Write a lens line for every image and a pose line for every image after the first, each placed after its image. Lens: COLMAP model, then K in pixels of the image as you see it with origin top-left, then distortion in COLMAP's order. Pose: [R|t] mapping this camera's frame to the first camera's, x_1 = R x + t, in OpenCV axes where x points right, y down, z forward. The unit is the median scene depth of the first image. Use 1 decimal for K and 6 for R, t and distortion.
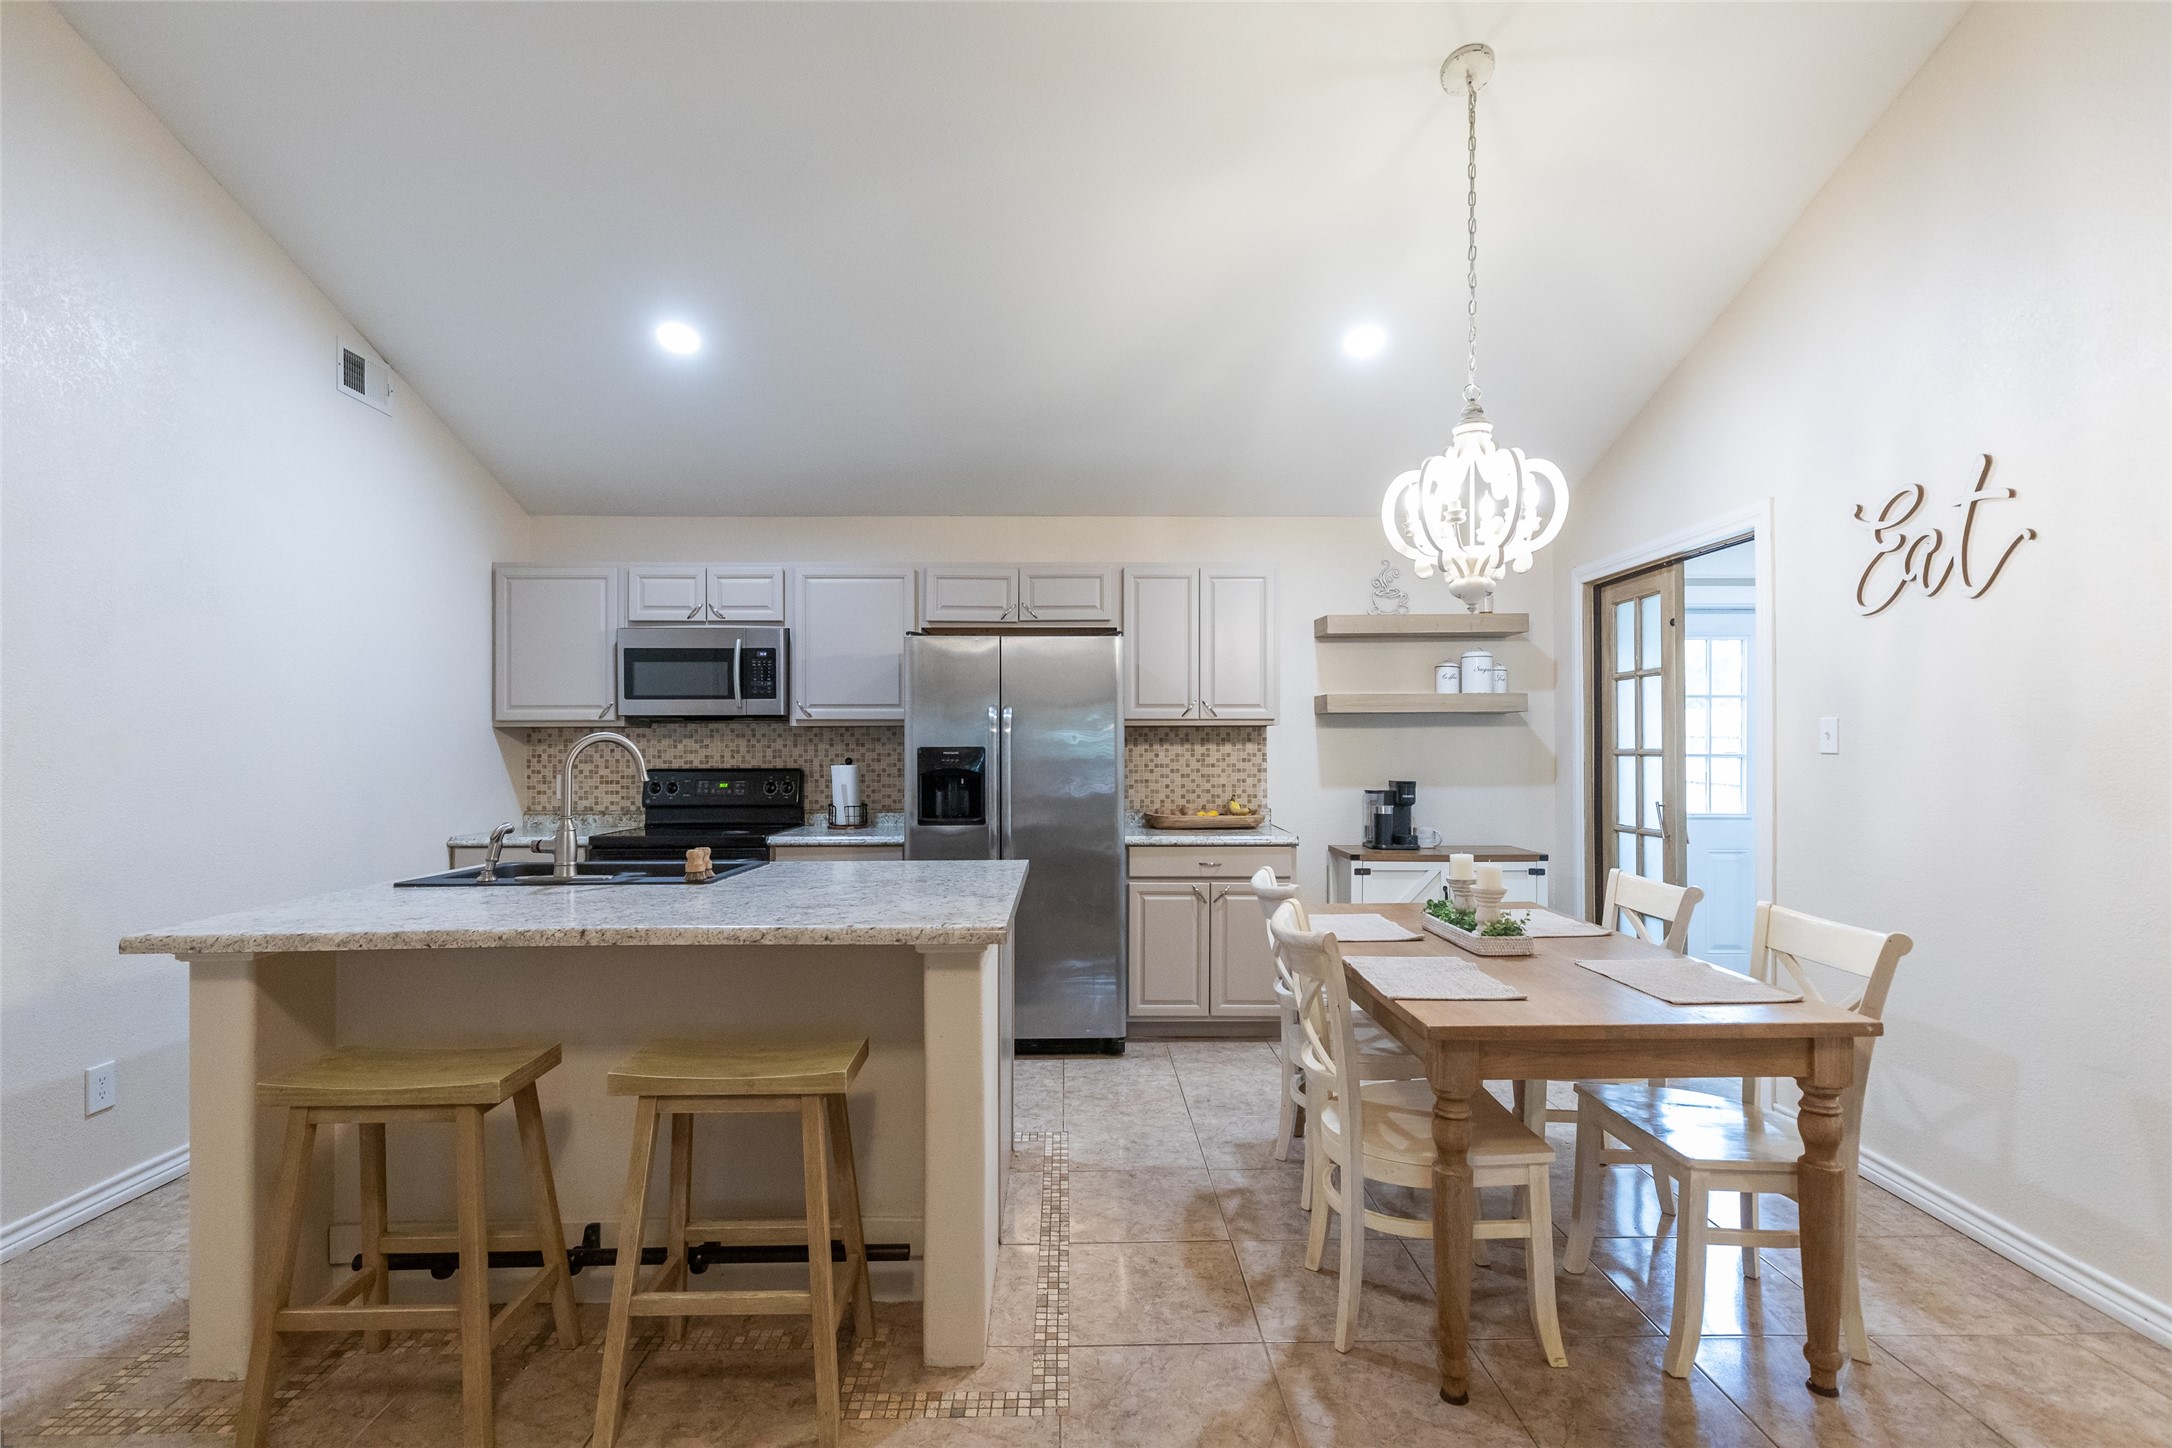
lens RADIAL K [[1024.9, 0, 1085.3], [0, 1024.9, 740.2], [0, 0, 1]] dist [0.001109, -0.002148]
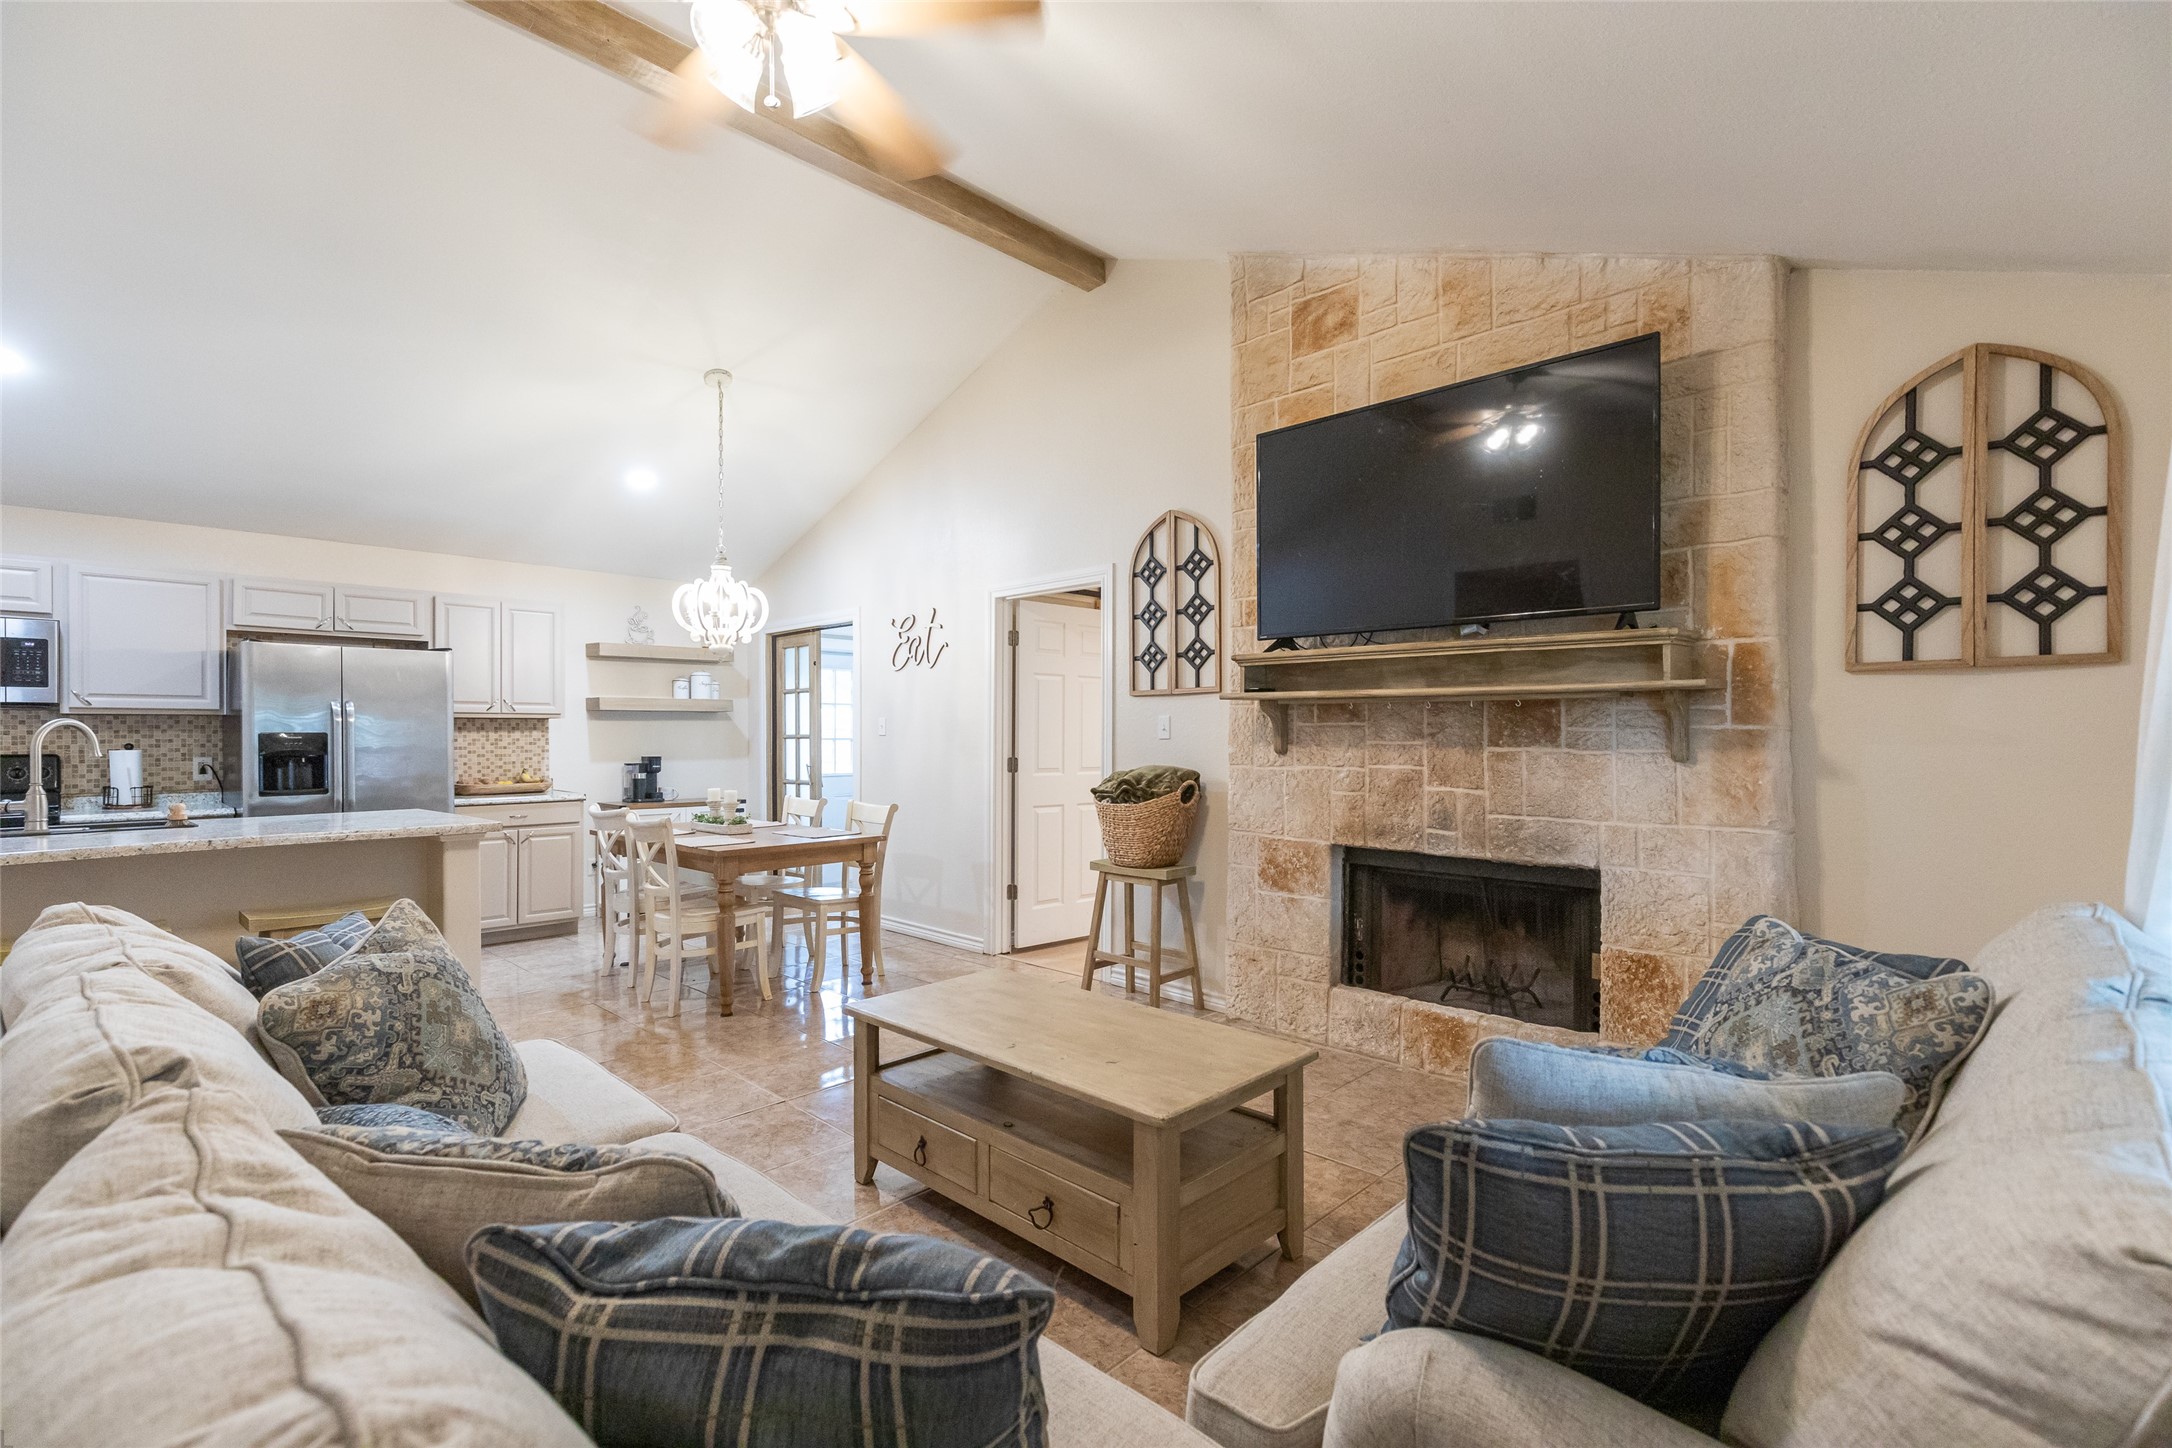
lens RADIAL K [[984.0, 0, 1086.7], [0, 984.0, 731.8], [0, 0, 1]] dist [0.011203, -0.000640]
pose [[0.705108, 0.001642, 0.709098, -0.269551], [-0.000996, 0.999999, -0.001324, 0.005408], [-0.709099, 0.000227, 0.705109, -0.475142]]
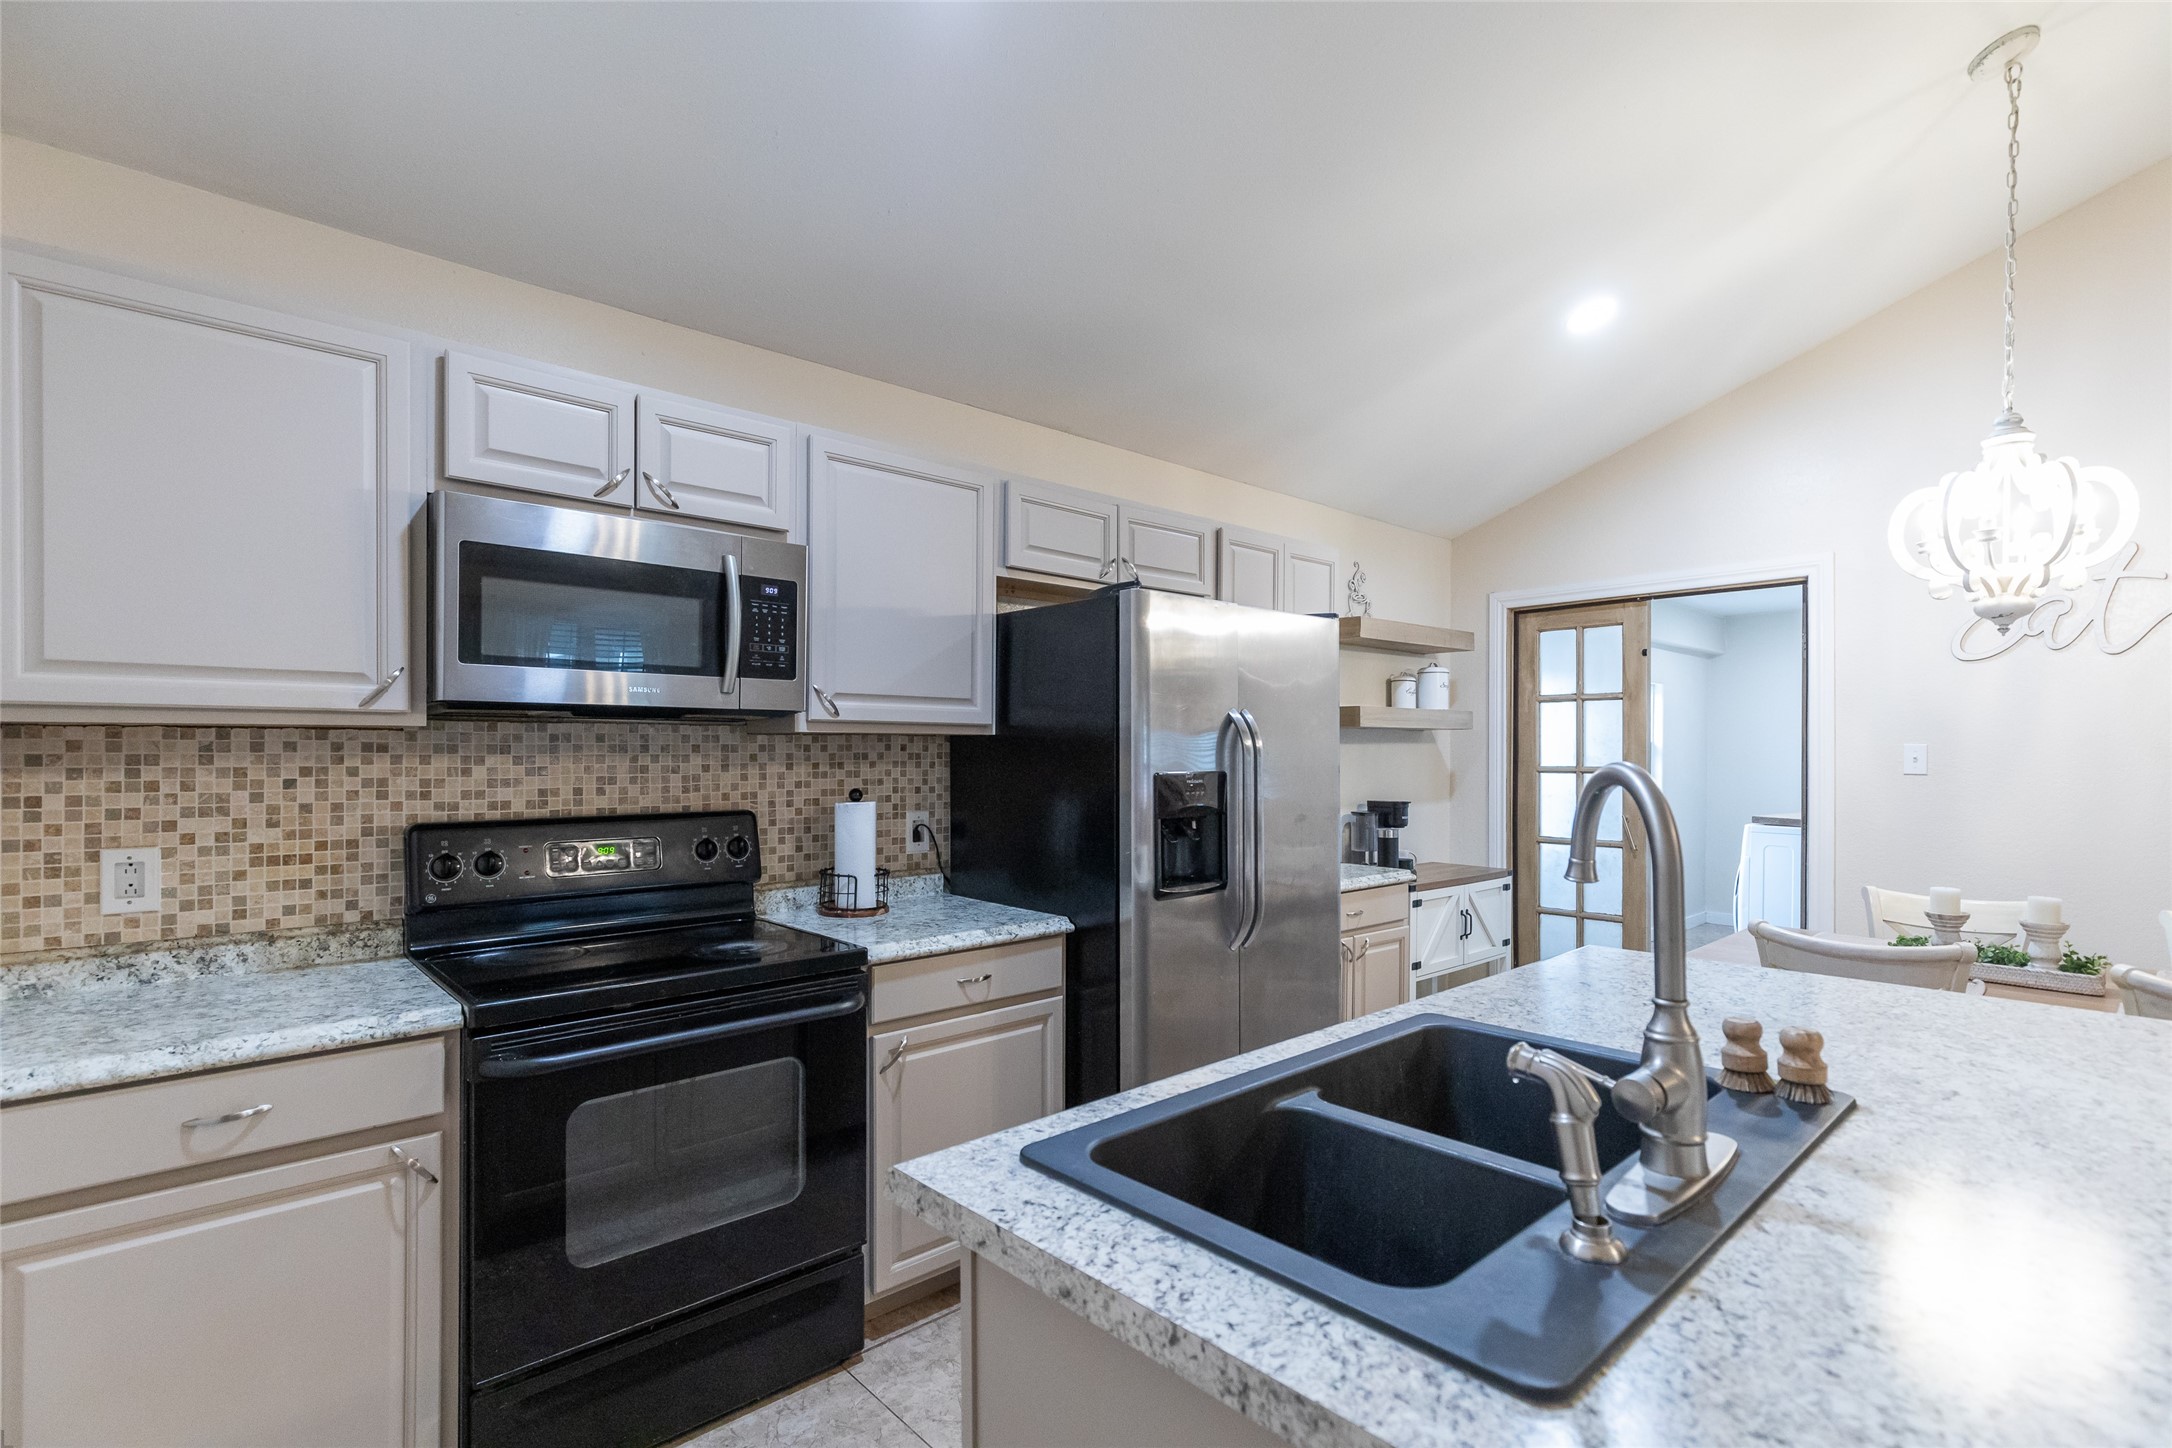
lens RADIAL K [[984.0, 0, 1076.9], [0, 984.0, 740.4], [0, 0, 1]] dist [0.011203, -0.000640]
pose [[0.756472, 0.010563, 0.653941, -0.511720], [-0.007231, 0.999944, -0.007786, -0.006778], [-0.653986, 0.001161, 0.756506, 0.518110]]
